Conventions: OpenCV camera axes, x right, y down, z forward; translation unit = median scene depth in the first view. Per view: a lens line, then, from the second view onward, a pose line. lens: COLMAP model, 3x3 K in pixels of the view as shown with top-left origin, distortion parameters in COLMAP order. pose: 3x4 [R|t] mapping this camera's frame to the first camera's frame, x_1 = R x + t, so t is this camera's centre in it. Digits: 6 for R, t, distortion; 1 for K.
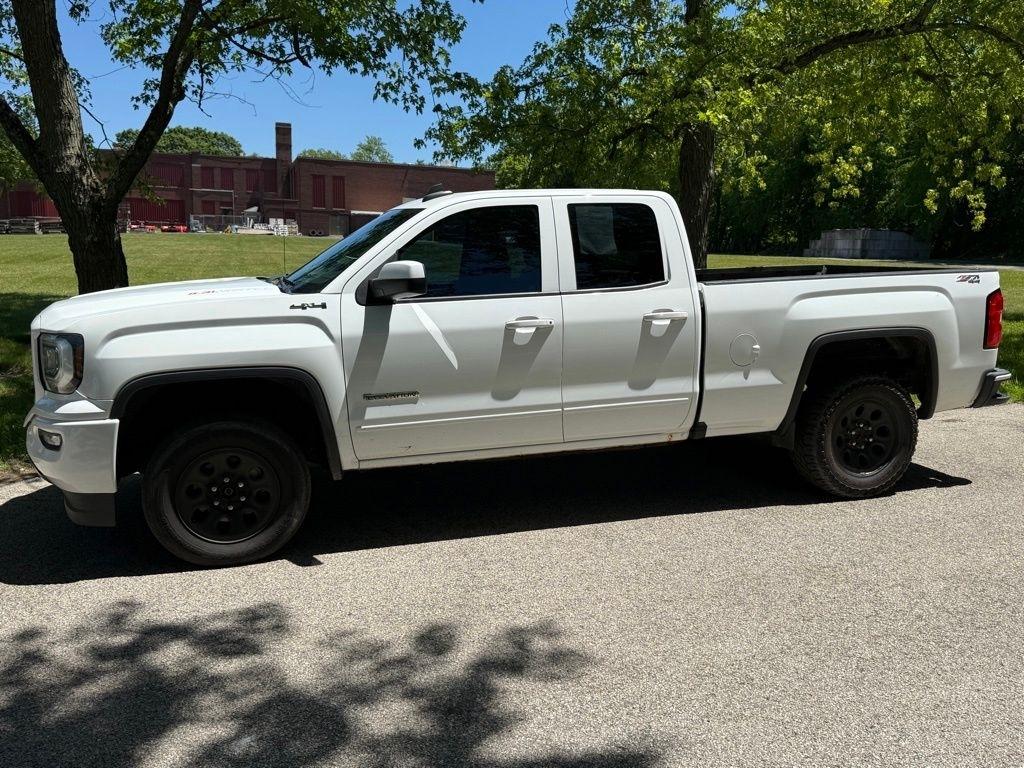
lens RADIAL K [[863.9, 0, 515.1], [0, 863.9, 377.7], [0, 0, 1]] dist [0.103344, -0.159725]
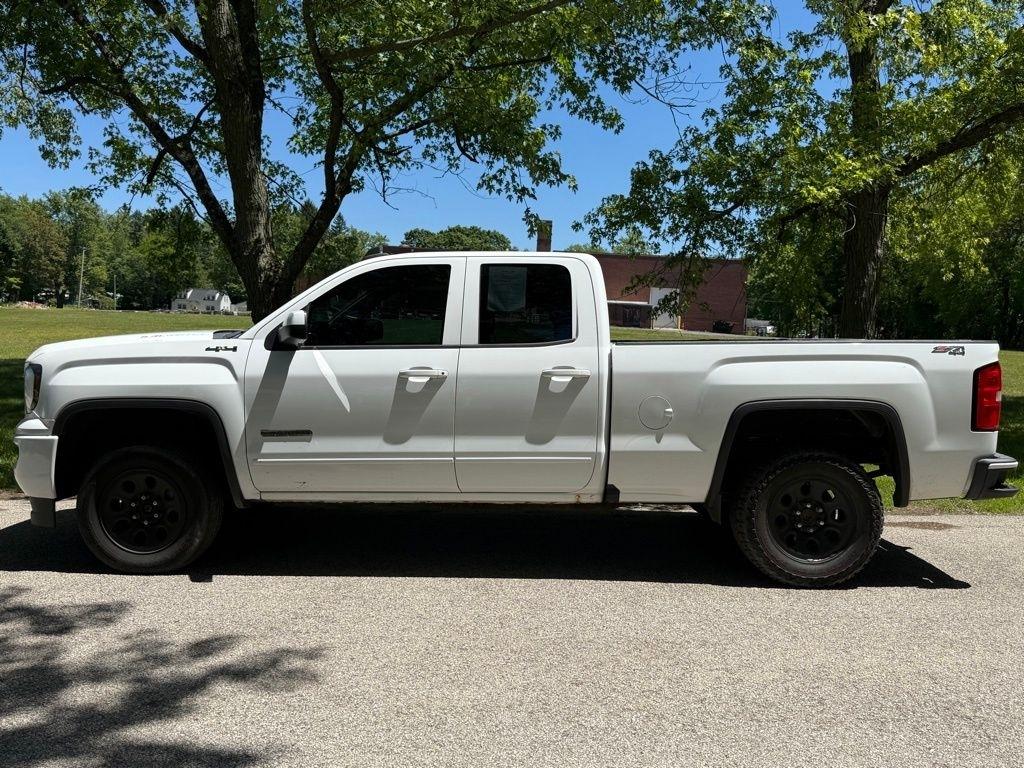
lens RADIAL K [[863.9, 0, 510.1], [0, 863.9, 373.1], [0, 0, 1]] dist [0.103344, -0.159725]
pose [[0.951696, 0.035364, -0.304997, 0.409895], [-0.068137, 0.992902, -0.097486, 0.030075], [0.299385, 0.113559, 0.947351, 0.033617]]
